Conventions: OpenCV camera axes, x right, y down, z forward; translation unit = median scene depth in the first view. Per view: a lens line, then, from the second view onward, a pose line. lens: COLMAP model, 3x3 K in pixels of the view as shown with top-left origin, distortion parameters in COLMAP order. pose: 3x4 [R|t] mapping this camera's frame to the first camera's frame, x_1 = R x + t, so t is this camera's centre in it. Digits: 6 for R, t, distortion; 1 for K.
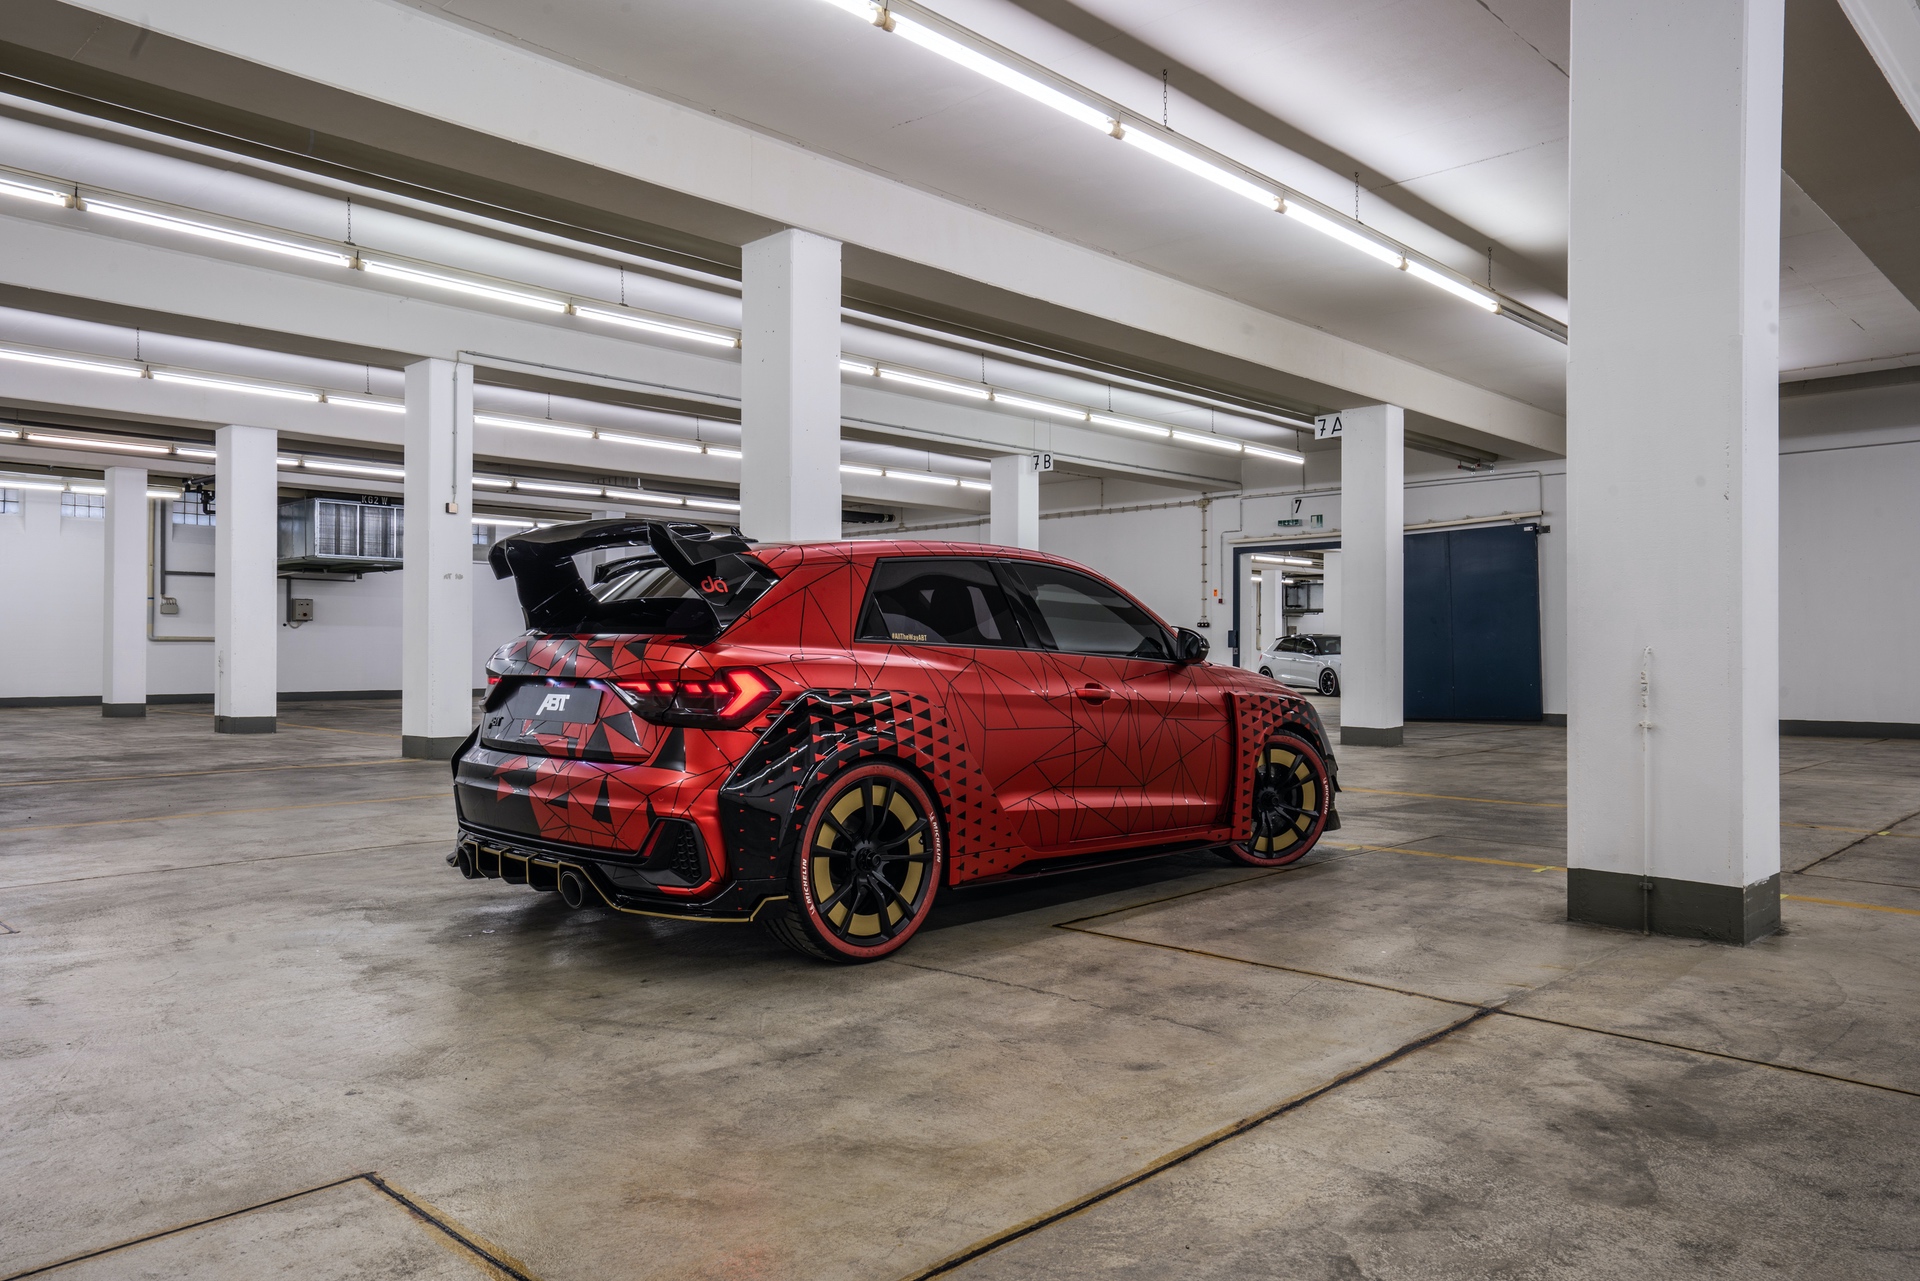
lens RADIAL K [[1313.9, 0, 959.3], [0, 1313.9, 625.1], [0, 0, 1]] dist [0.006018, 0.022940]
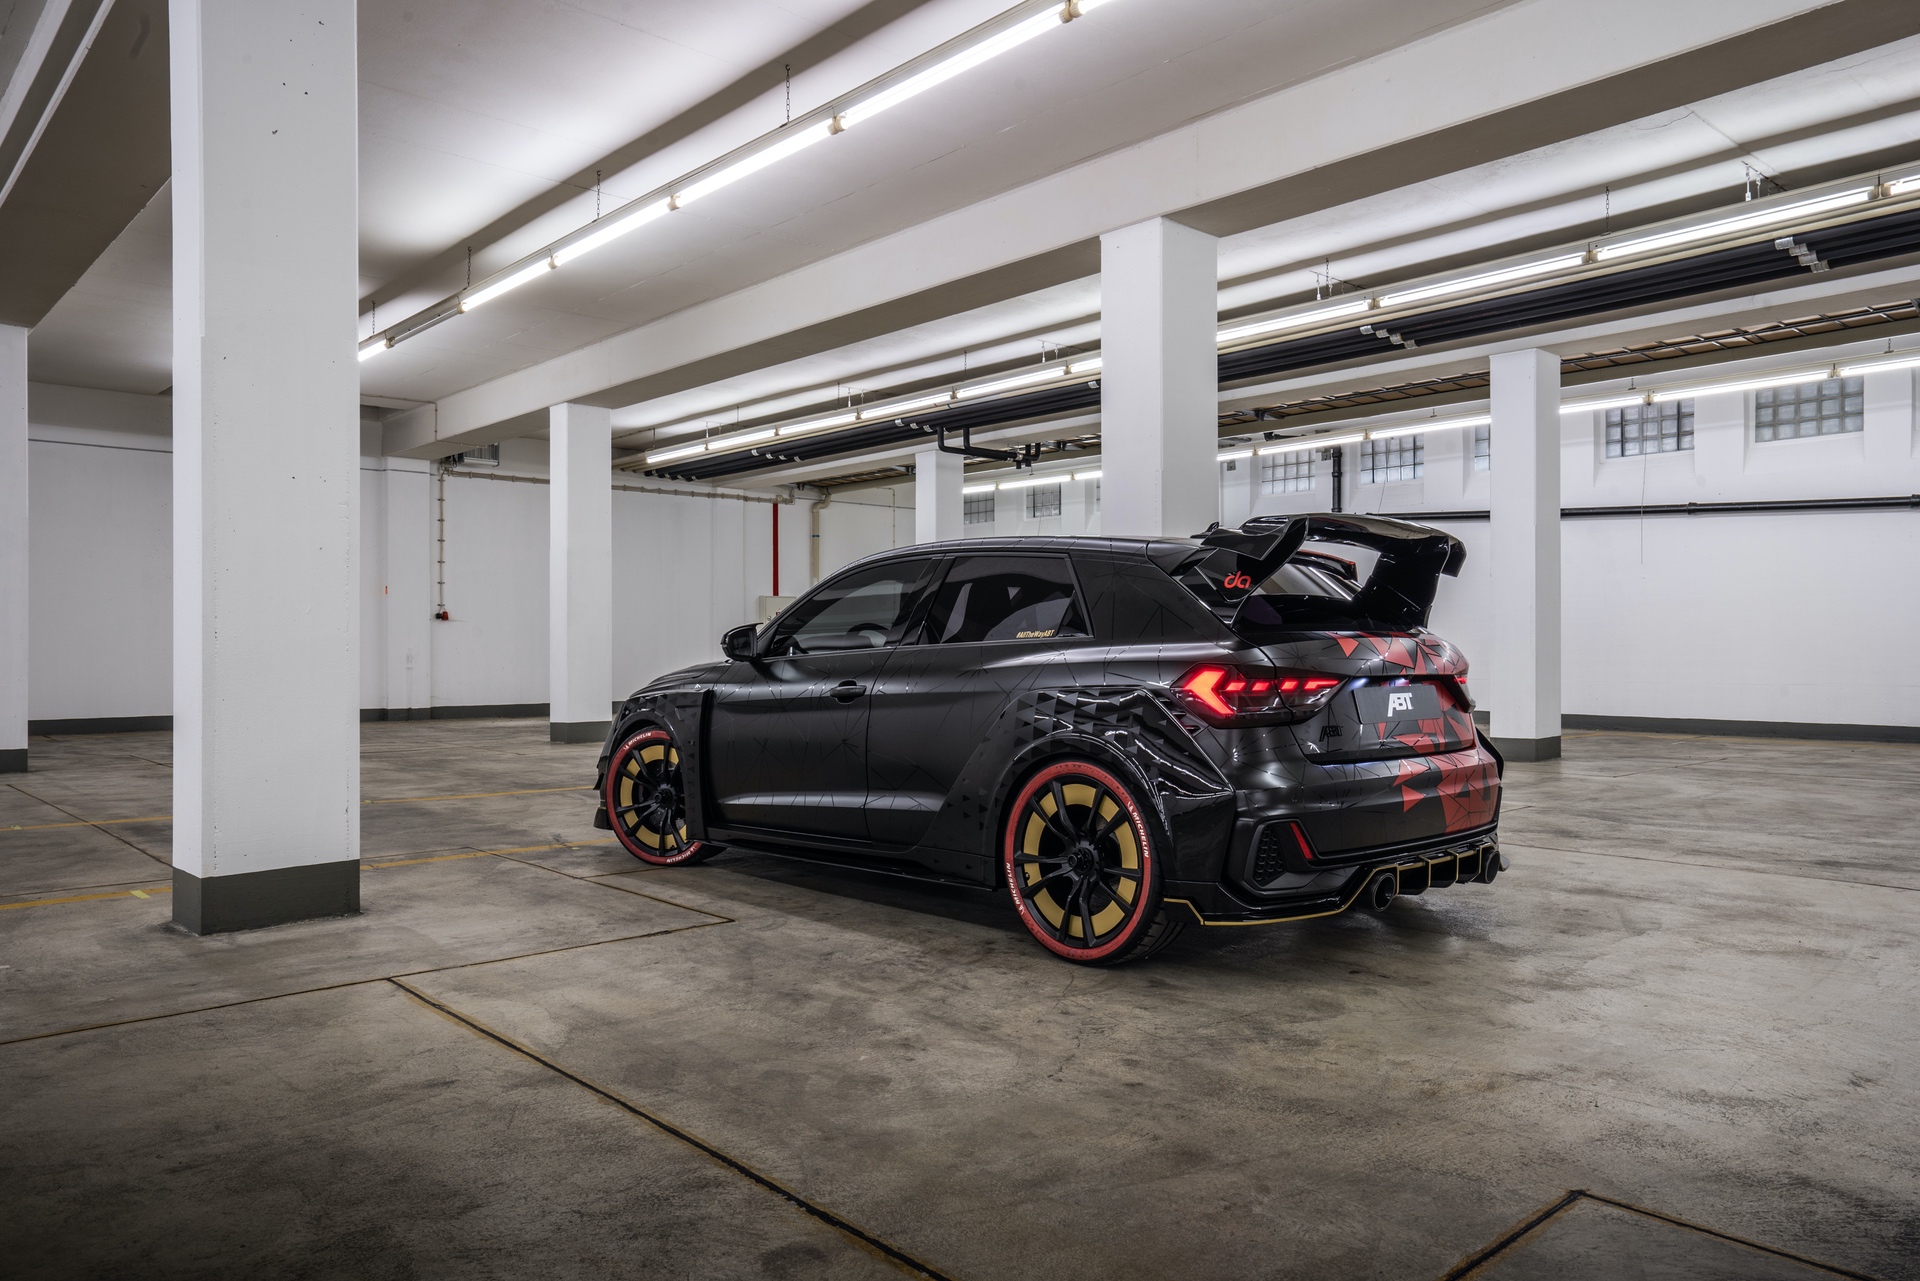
lens RADIAL K [[1313.9, 0, 901.2], [0, 1313.9, 640.0], [0, 0, 1]] dist [0.006018, 0.022940]
pose [[0.059726, -0.000547, 0.998215, -1.388265], [-0.012566, 0.999920, 0.001300, 0.017191], [-0.998136, -0.012622, 0.059714, 1.395684]]
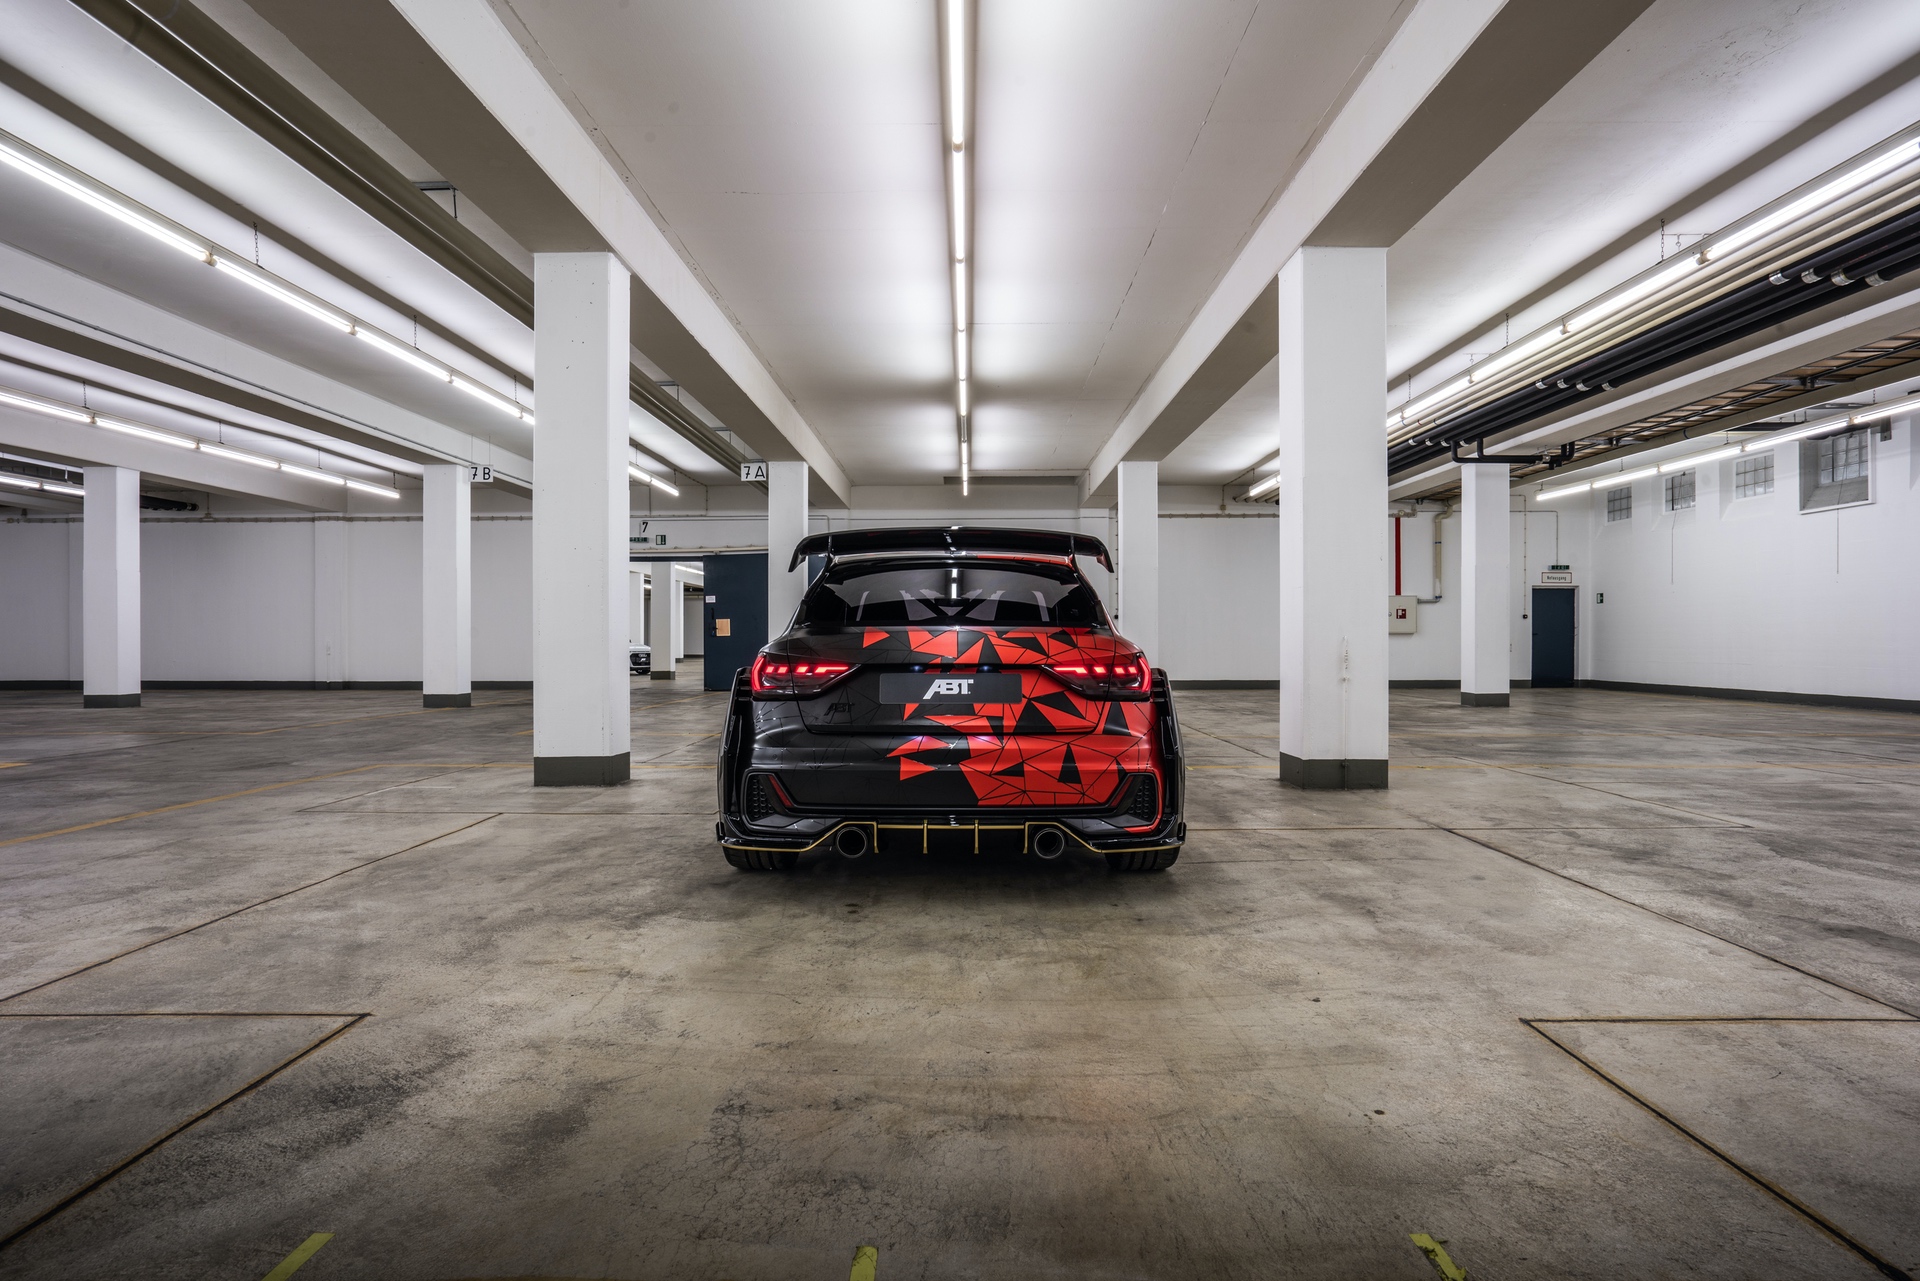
lens RADIAL K [[999.5, 0, 975.9], [0, 999.5, 642.0], [0, 0, 1]] dist [-0.012471, 0.003148]
pose [[0.719339, -0.006520, 0.694628, -0.942176], [-0.008139, 0.999808, 0.017813, 0.004839], [-0.694611, -0.018467, 0.719148, 0.394081]]
